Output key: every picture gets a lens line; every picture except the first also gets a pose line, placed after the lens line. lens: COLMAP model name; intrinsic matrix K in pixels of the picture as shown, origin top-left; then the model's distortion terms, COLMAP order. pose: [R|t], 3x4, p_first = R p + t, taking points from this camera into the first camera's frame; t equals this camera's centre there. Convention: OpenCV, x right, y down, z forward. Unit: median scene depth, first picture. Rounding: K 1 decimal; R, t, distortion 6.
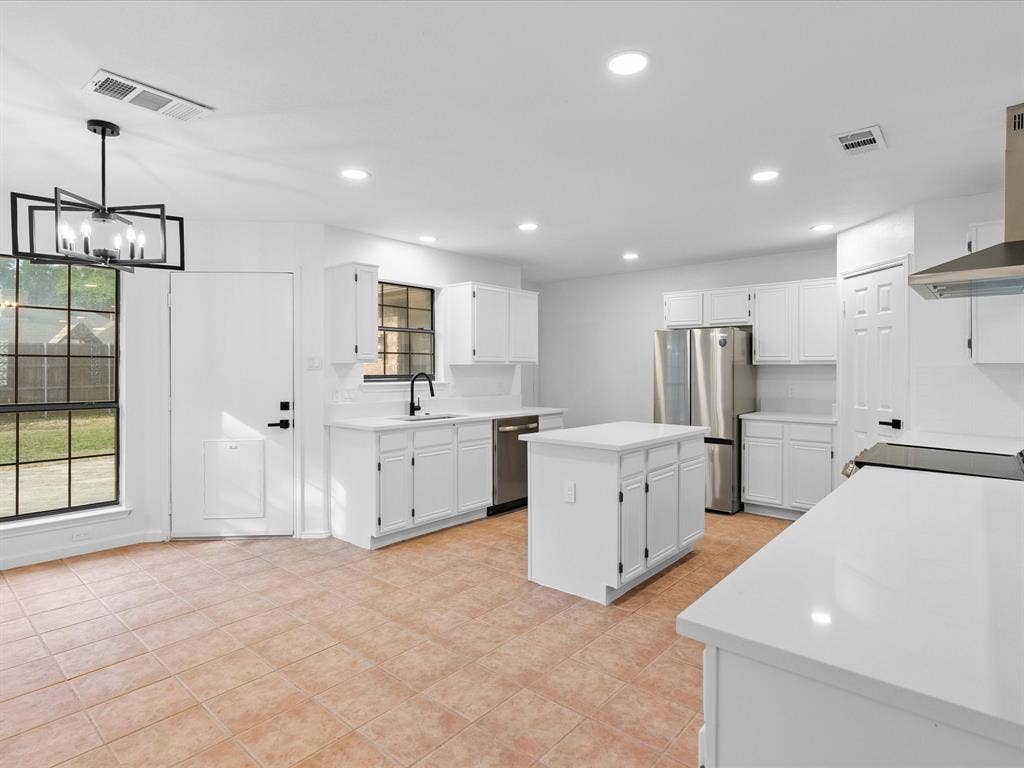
lens RADIAL K [[556.7, 0, 512.8], [0, 556.7, 370.5], [0, 0, 1]] dist [-0.001351, -0.000236]
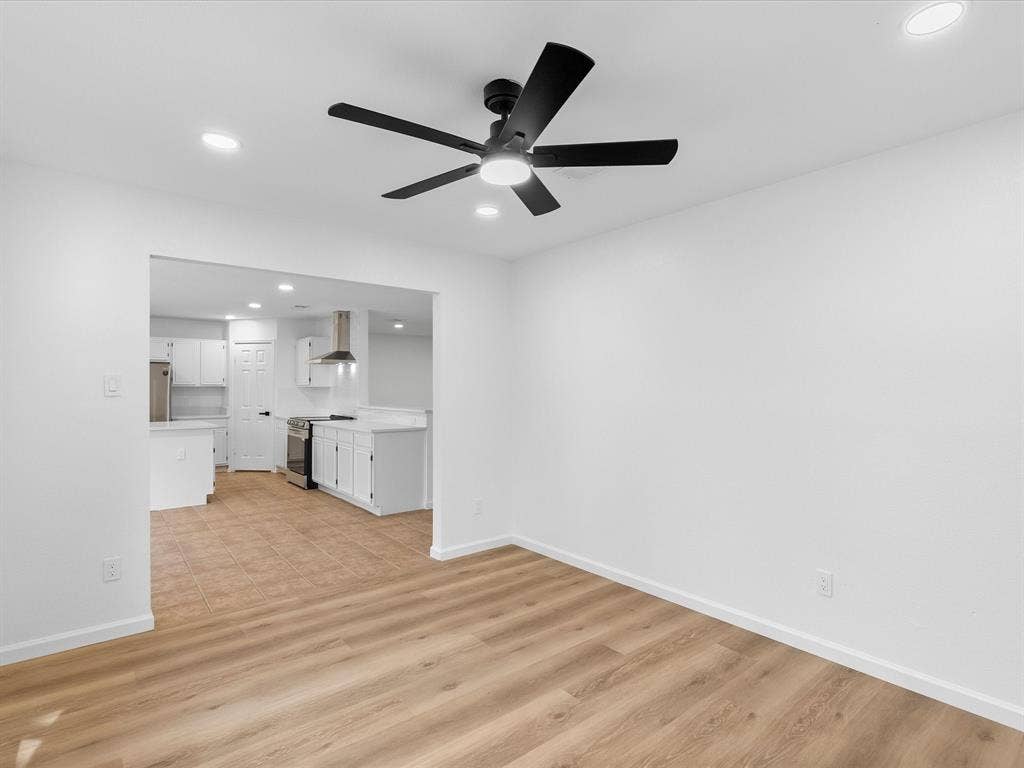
lens RADIAL K [[517.3, 0, 512.0], [0, 517.3, 384.0], [0, 0, 1]] dist [-0.000101, 0.000401]
pose [[0.174813, 0.007788, 0.984571, -1.085236], [0.007334, 0.999931, -0.009212, 0.003399], [-0.984574, 0.008831, 0.174744, -0.302470]]
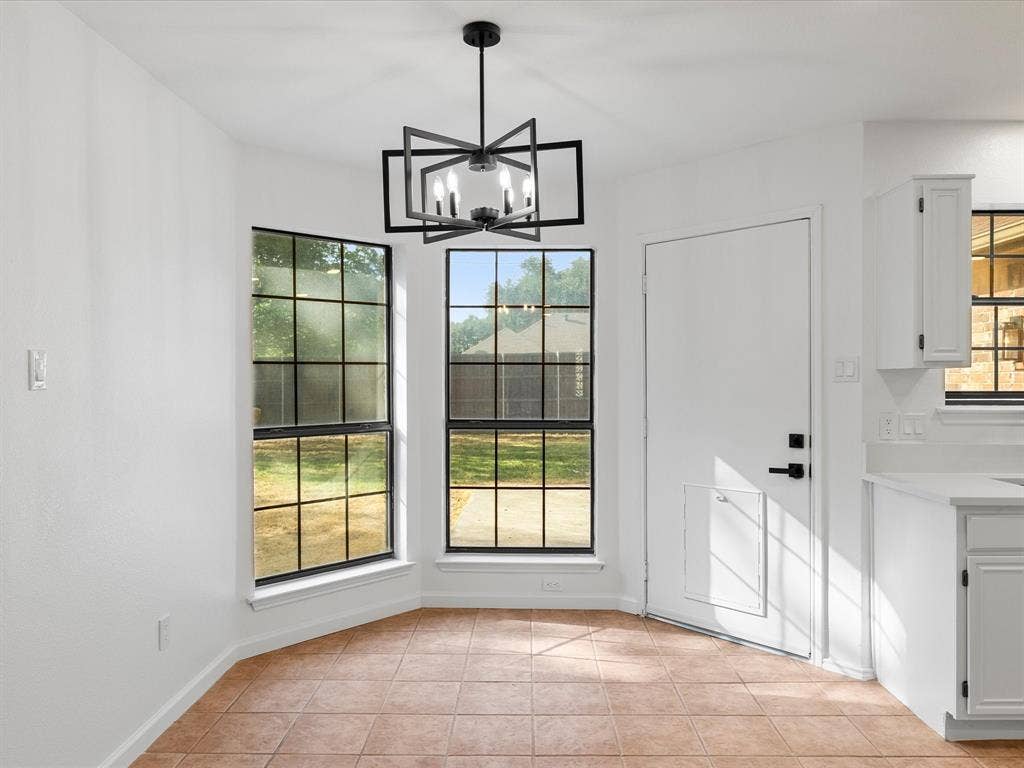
lens RADIAL K [[719.1, 0, 516.9], [0, 719.1, 381.5], [0, 0, 1]] dist [-0.004760, -0.001604]
pose [[0.645323, 0.003730, -0.763900, -0.010934], [-0.002577, 0.999993, 0.002706, -0.002213], [0.763905, 0.000222, 0.645329, 0.274218]]
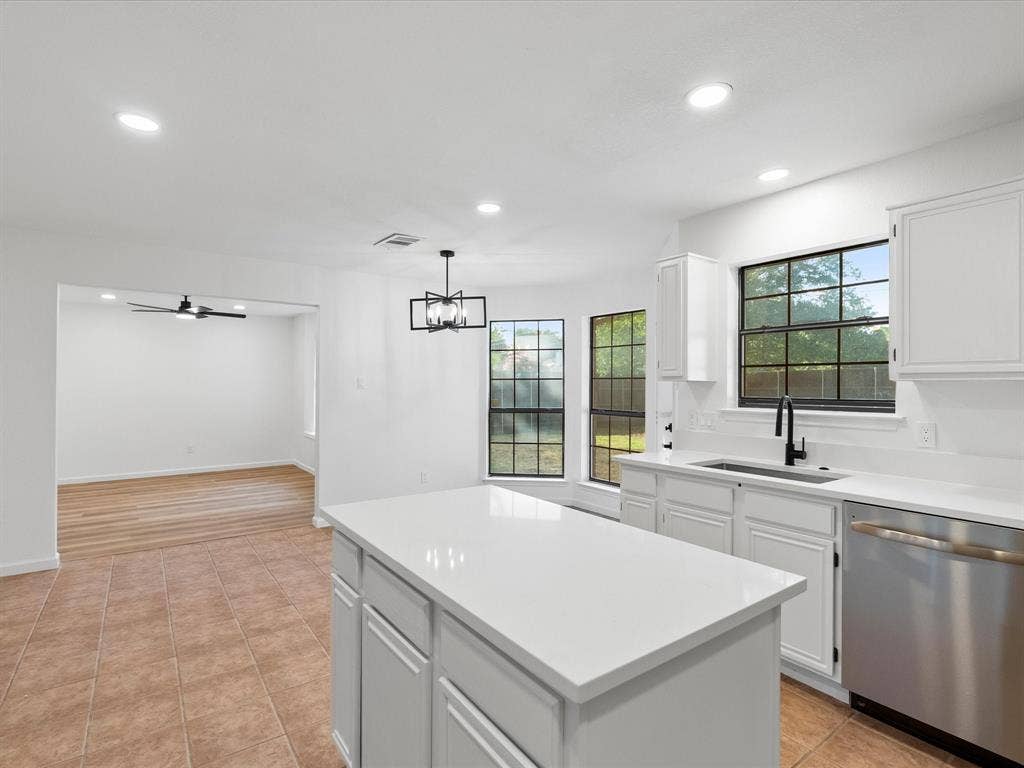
lens RADIAL K [[517.3, 0, 512.0], [0, 517.3, 384.0], [0, 0, 1]] dist [-0.000101, 0.000401]
pose [[-0.229958, -0.006364, -0.973180, 0.520737], [-0.011379, 0.999928, -0.003851, -0.003636], [0.973134, 0.010188, -0.230014, 0.970367]]
